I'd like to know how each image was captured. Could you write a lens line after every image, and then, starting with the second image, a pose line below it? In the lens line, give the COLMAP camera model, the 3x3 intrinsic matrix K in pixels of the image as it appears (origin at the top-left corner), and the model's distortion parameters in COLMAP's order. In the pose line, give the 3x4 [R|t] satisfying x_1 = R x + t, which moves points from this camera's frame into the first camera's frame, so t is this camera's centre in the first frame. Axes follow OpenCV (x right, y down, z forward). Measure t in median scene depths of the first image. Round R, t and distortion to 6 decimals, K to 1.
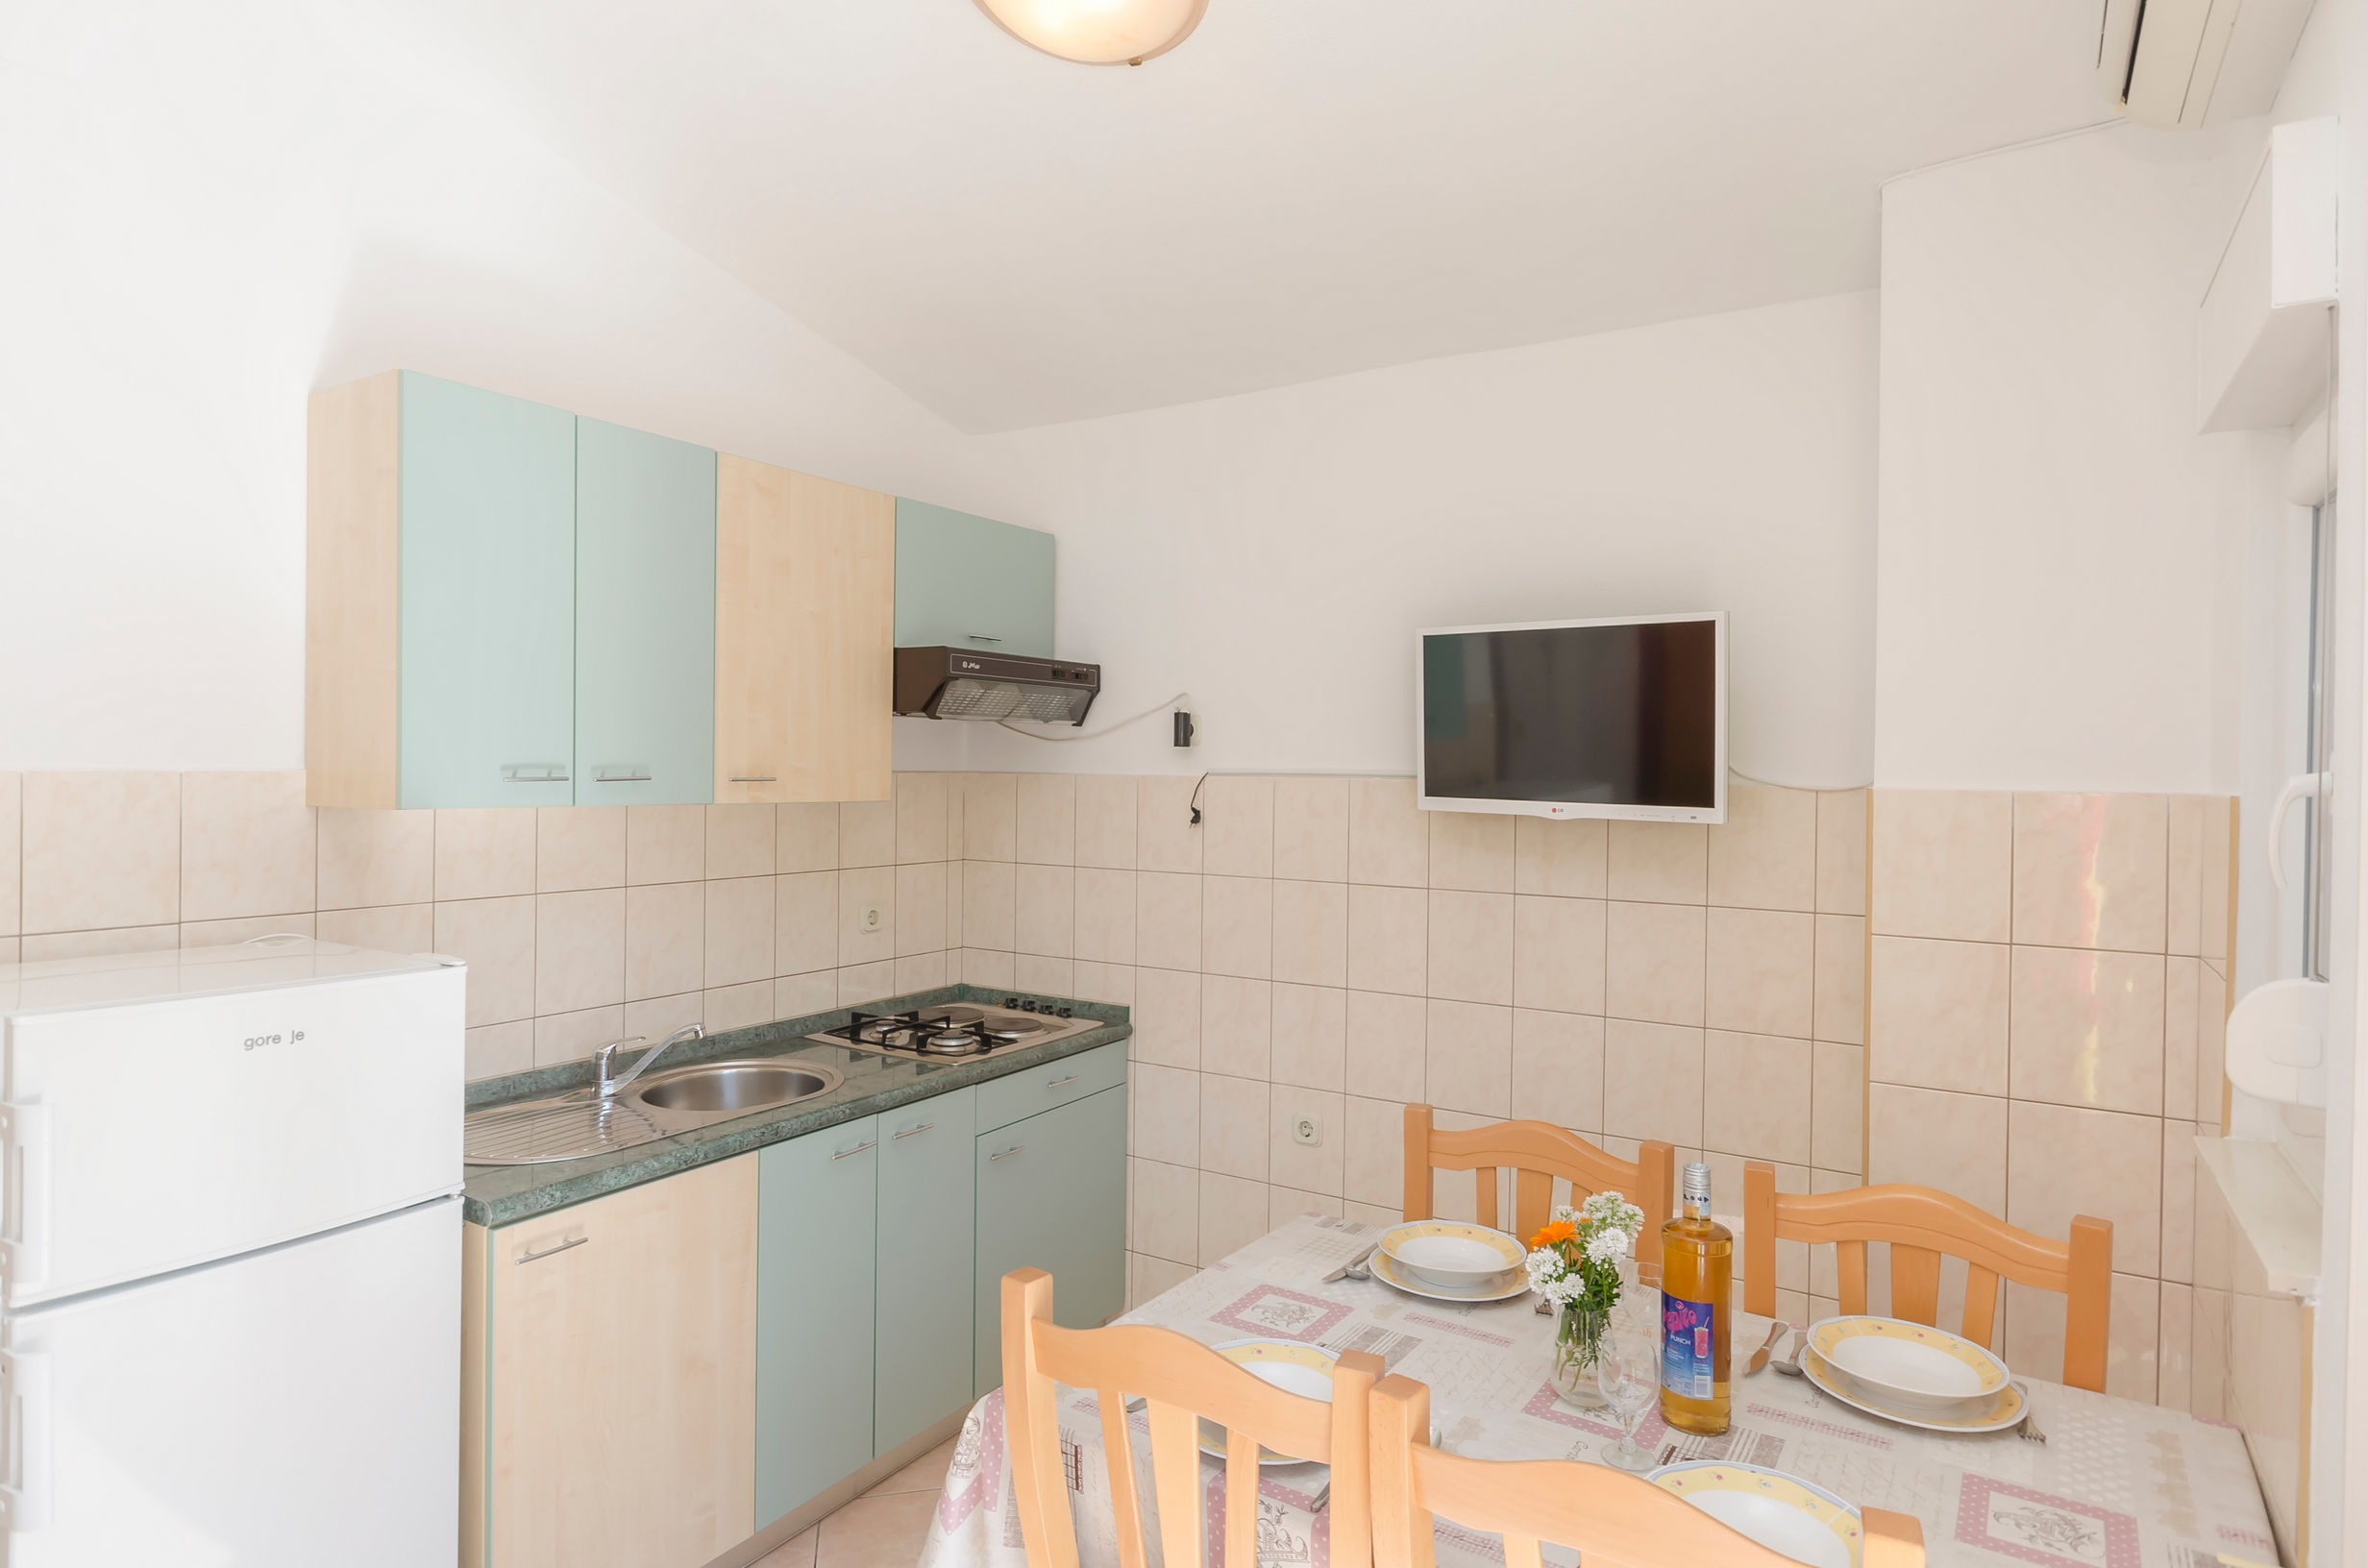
lens RADIAL K [[1360.7, 0, 1183.1], [0, 1360.7, 794.8], [0, 0, 1]] dist [0.001236, 0.000363]
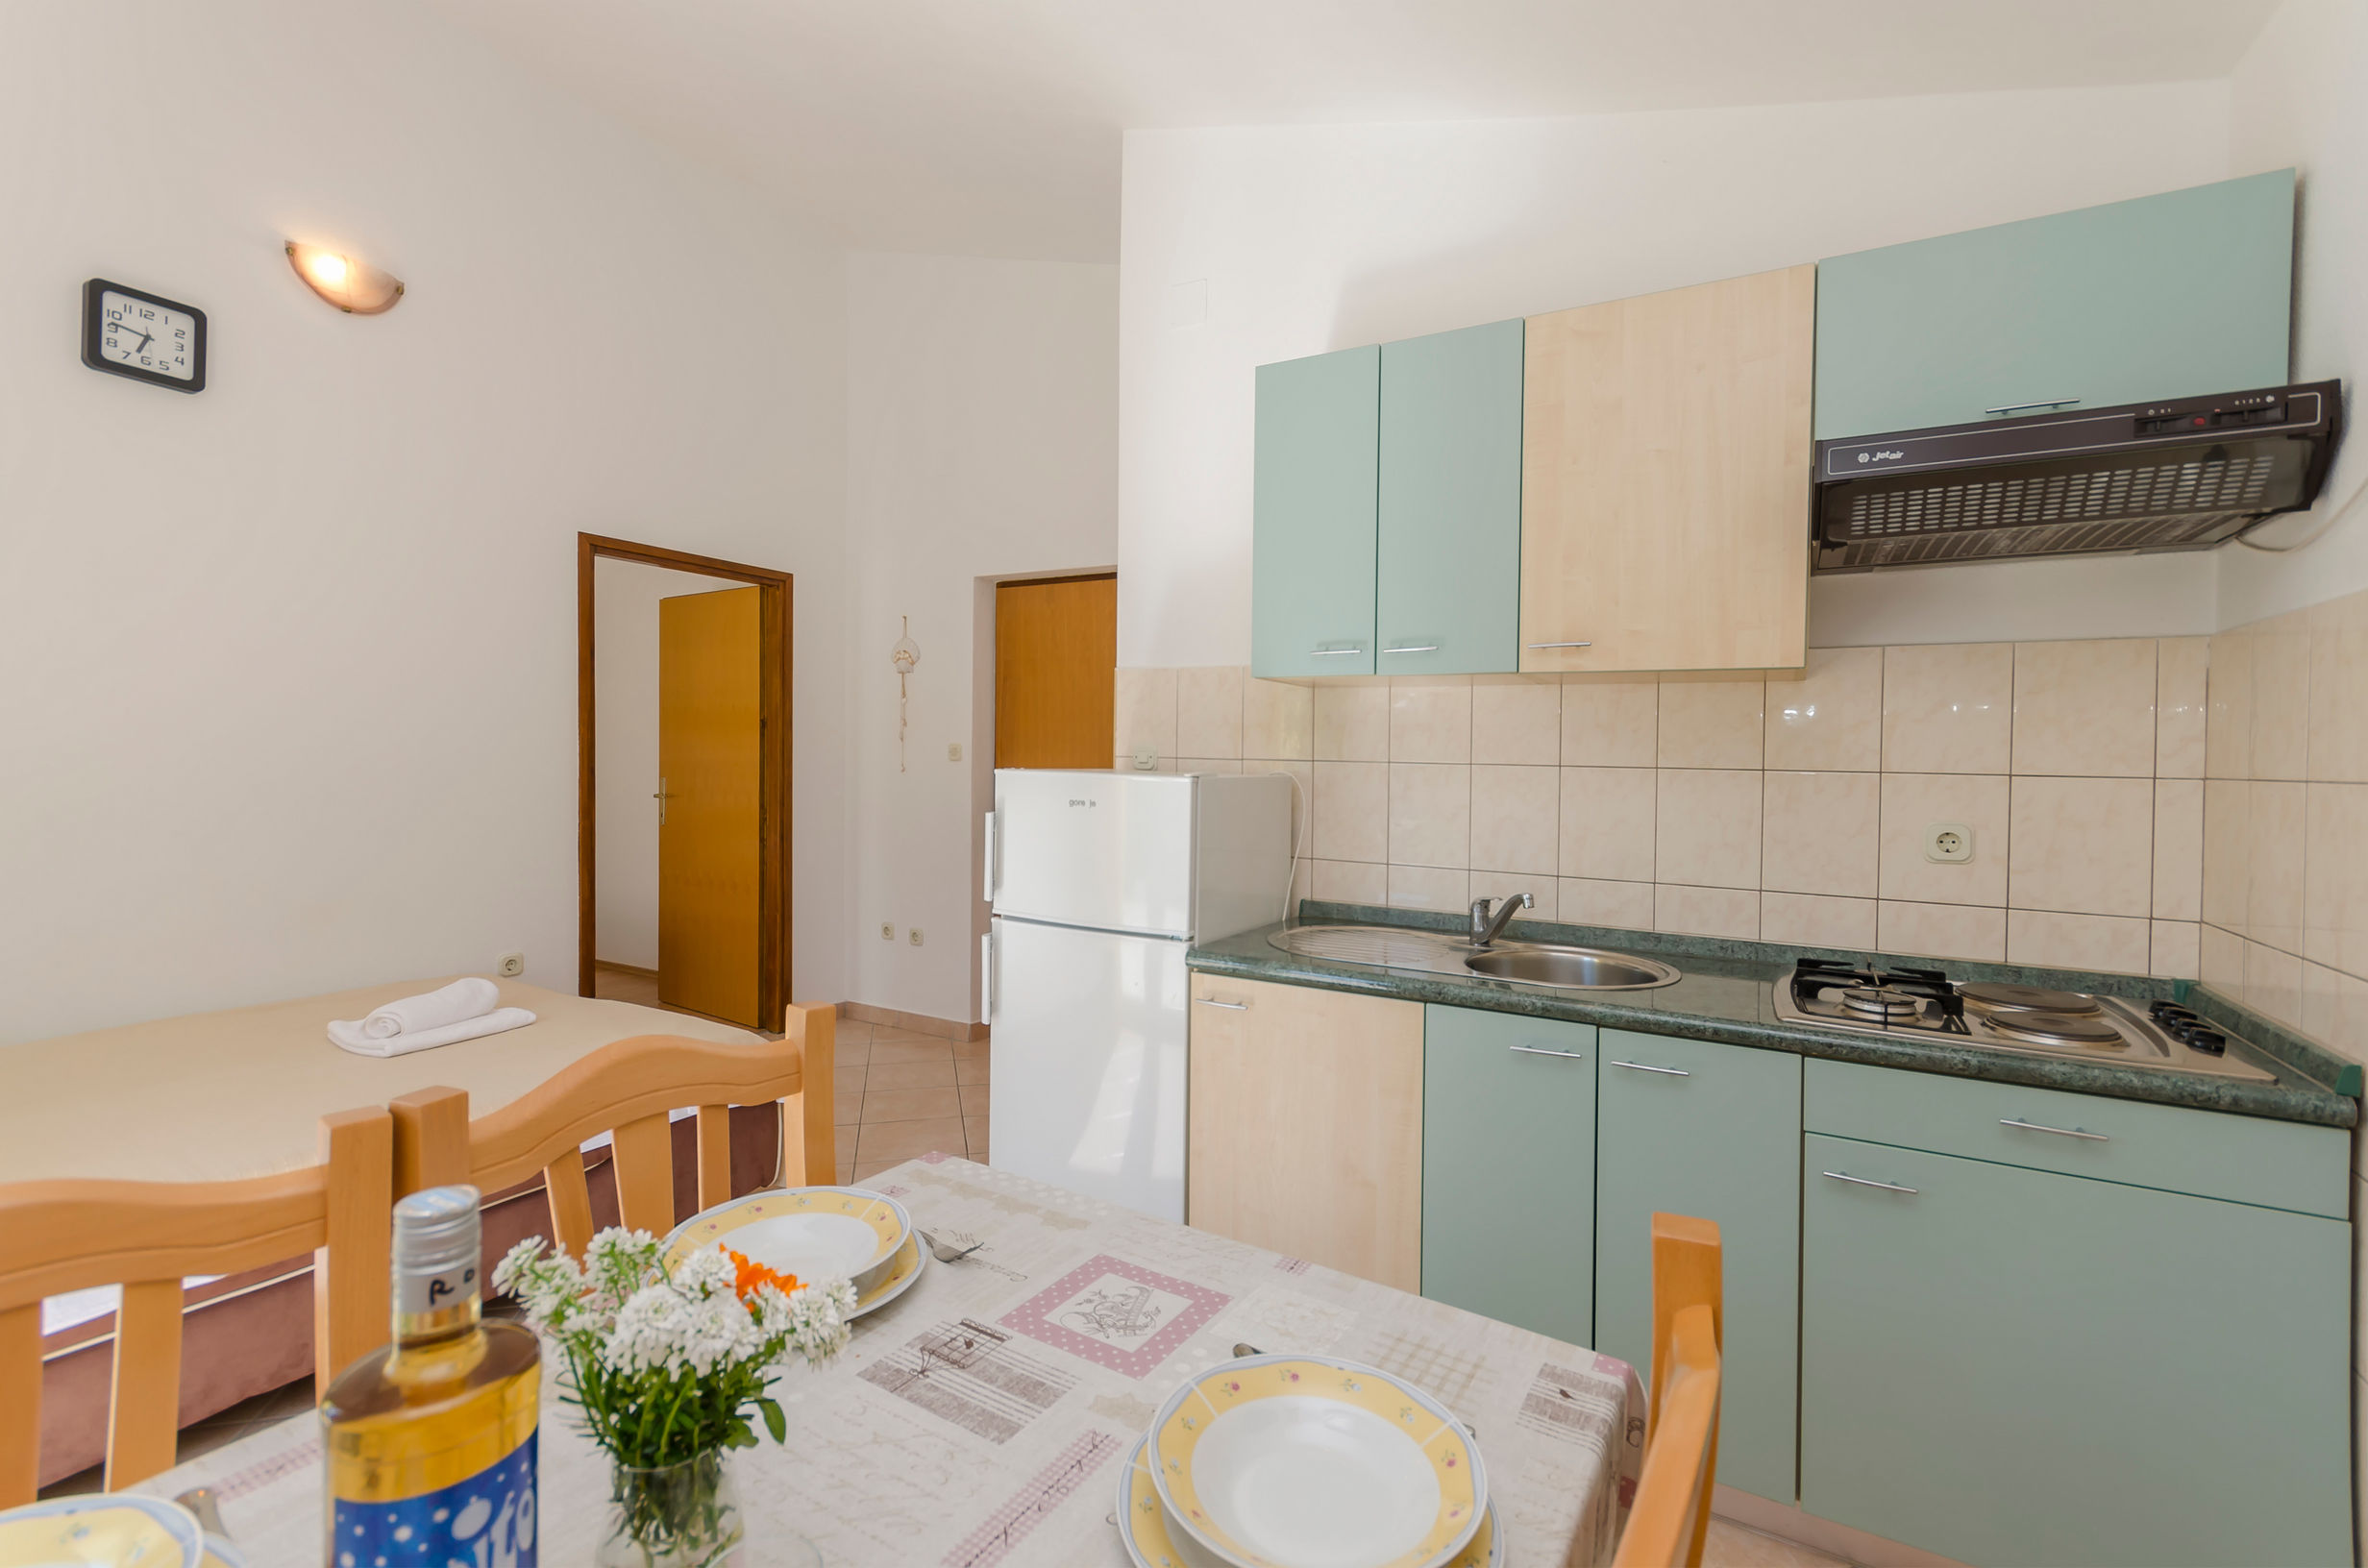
lens RADIAL K [[1036.4, 0, 1191.4], [0, 1036.4, 782.5], [0, 0, 1]] dist [0.003371, -0.000269]
pose [[0.009029, 0.009502, -0.999914, 0.617350], [-0.044192, 0.998982, 0.009094, 0.134920], [0.998982, 0.044106, 0.009440, 1.111094]]
